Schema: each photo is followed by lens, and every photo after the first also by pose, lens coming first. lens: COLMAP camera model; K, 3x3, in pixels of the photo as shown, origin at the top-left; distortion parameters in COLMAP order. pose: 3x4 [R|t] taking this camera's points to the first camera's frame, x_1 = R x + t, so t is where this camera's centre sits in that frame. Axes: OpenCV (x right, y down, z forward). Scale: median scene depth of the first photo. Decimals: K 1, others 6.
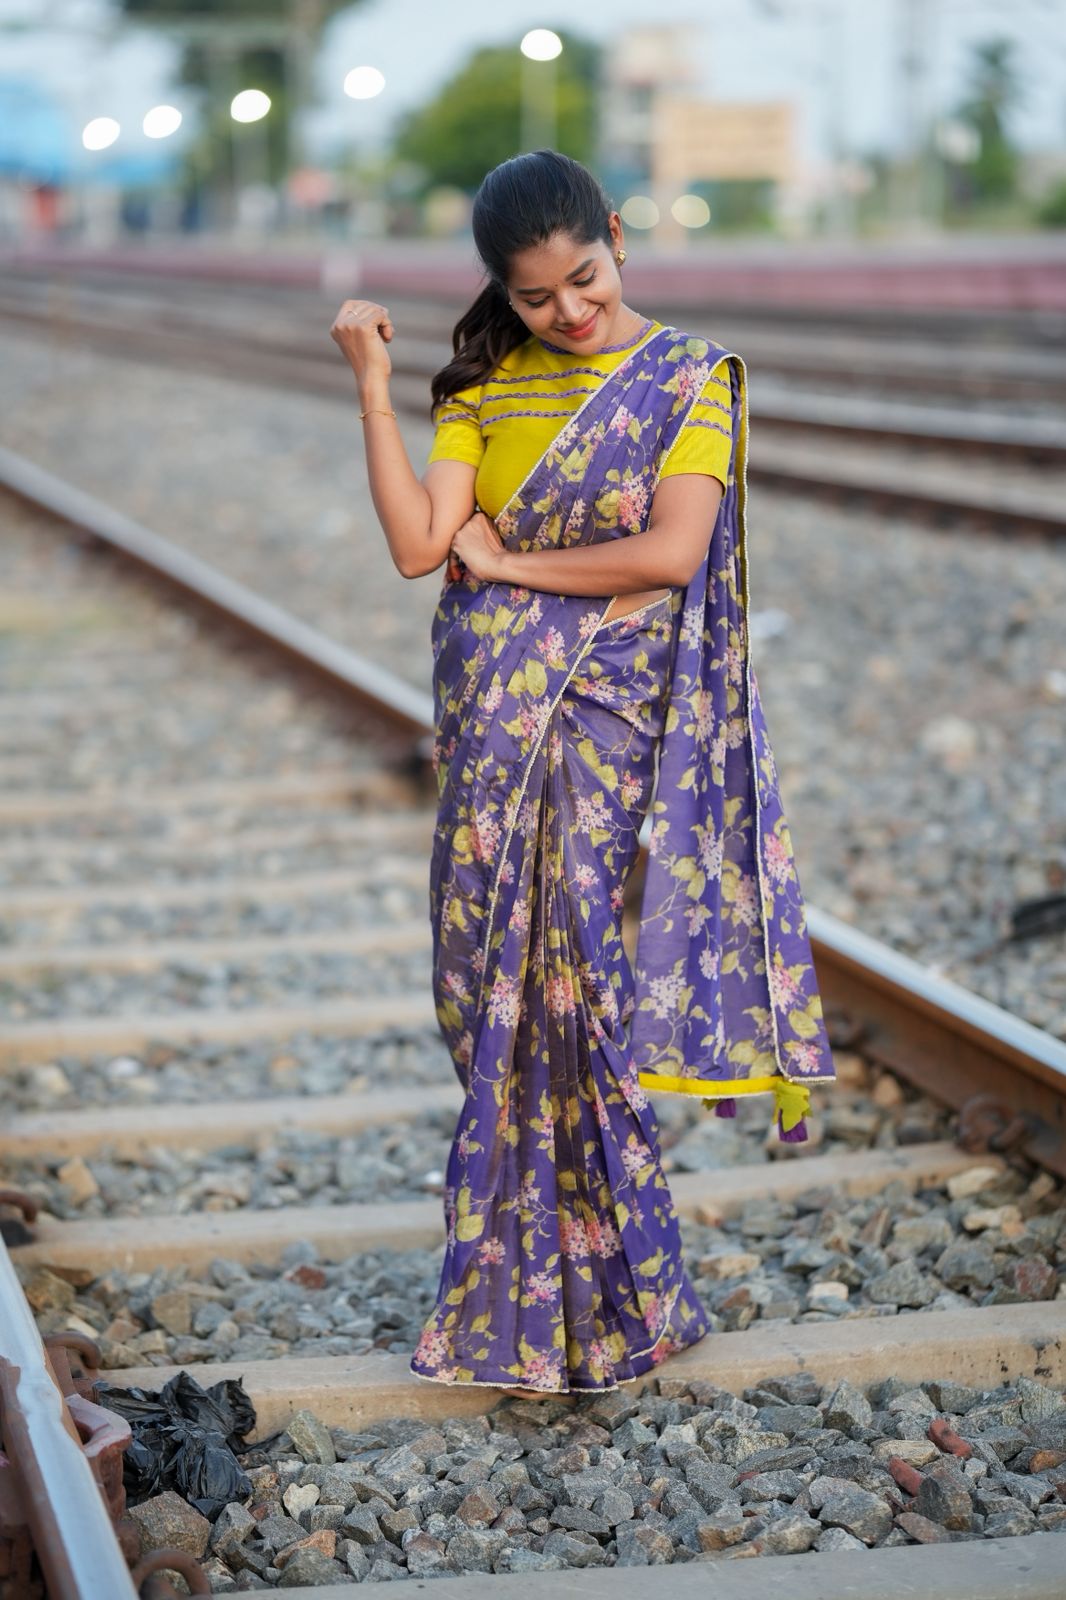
lens RADIAL K [[3717.2, 0, 550.2], [0, 3717.2, 727.2], [0, 0, 1]] dist [0.827141, -0.096665]
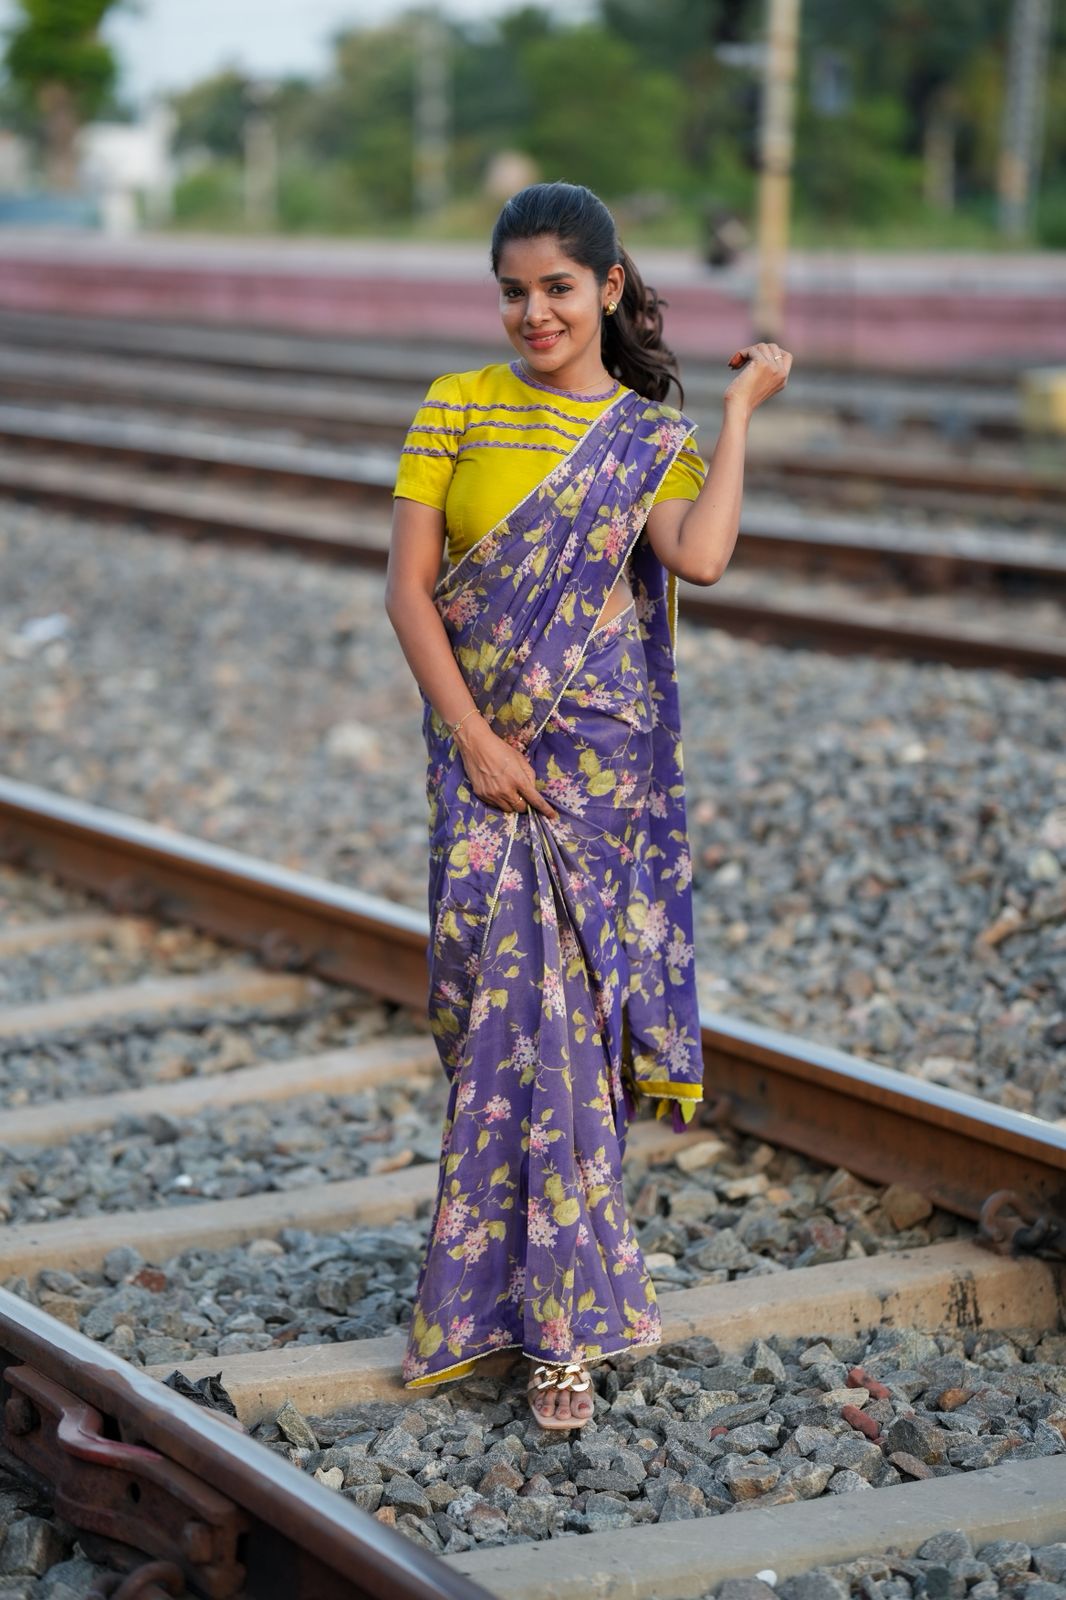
lens RADIAL K [[3663.3, 0, 516.5], [0, 3663.3, 793.8], [0, 0, 1]] dist [0.766801, 0.506058]
pose [[0.952172, -0.016259, 0.305129, -0.311559], [0.009374, 0.999668, 0.024014, -0.013373], [-0.305418, -0.020005, 0.952008, -0.002957]]
